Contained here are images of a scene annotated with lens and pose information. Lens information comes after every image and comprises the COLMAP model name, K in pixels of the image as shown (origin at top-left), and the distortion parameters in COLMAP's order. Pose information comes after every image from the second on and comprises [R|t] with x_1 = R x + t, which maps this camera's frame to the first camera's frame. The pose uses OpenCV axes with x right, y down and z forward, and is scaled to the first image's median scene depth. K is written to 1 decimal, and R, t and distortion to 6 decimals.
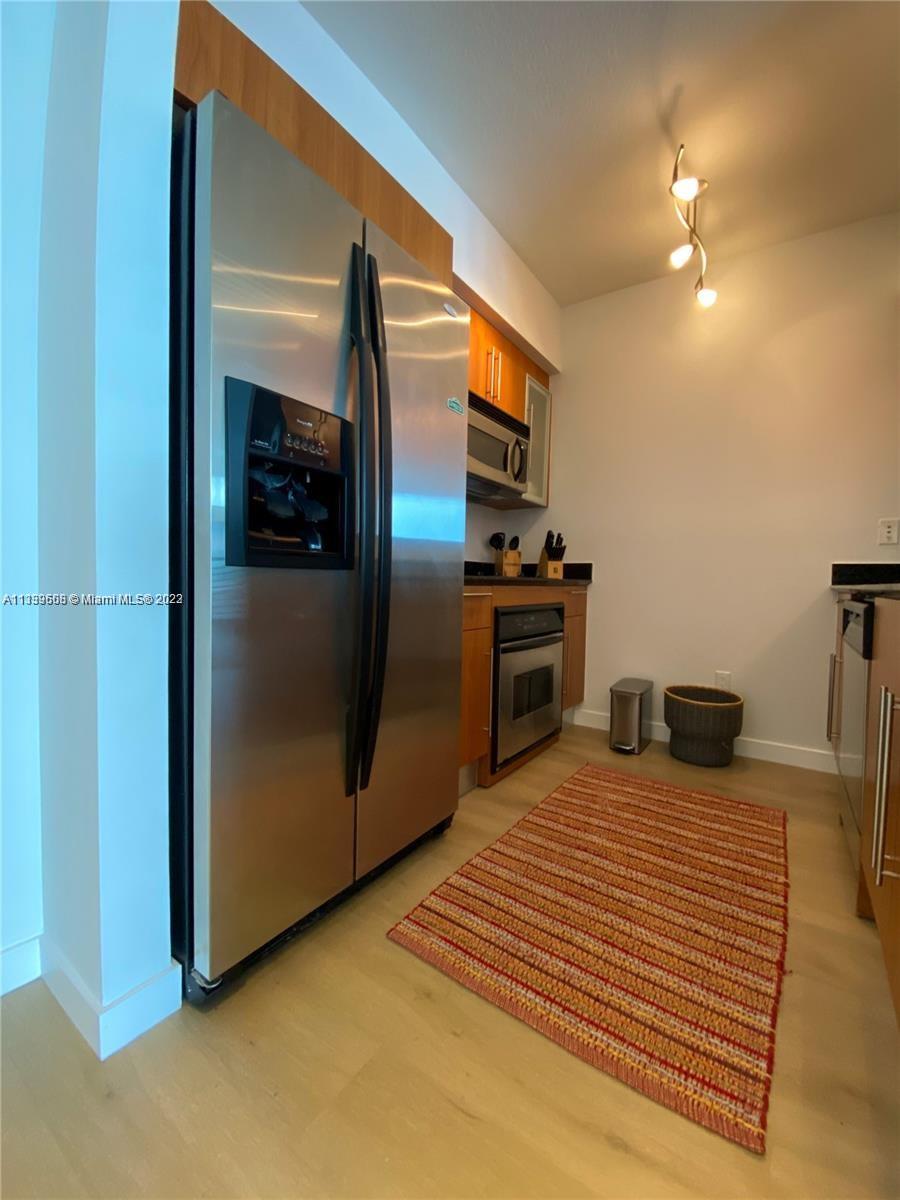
lens RADIAL K [[487.4, 0, 432.7], [0, 487.4, 594.0], [0, 0, 1]] dist [0.023621, -0.021314]
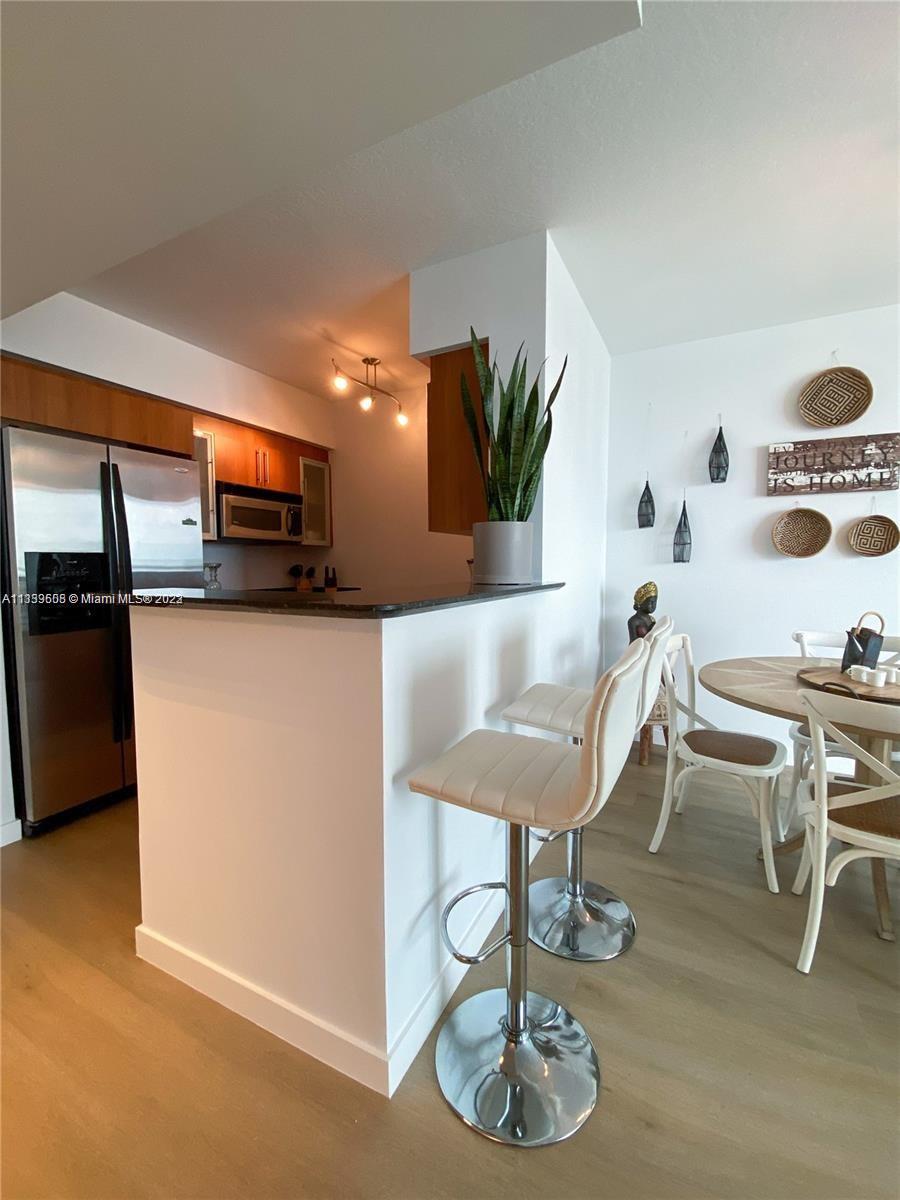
lens RADIAL K [[522.0, 0, 450.0], [0, 522.0, 600.0], [0, 0, 1]] dist [-0.001618, -0.000396]
pose [[0.988659, -0.024285, 0.148200, 0.417929], [0.017598, 0.998774, 0.046266, -0.111000], [-0.149142, -0.043133, 0.987875, -0.604215]]
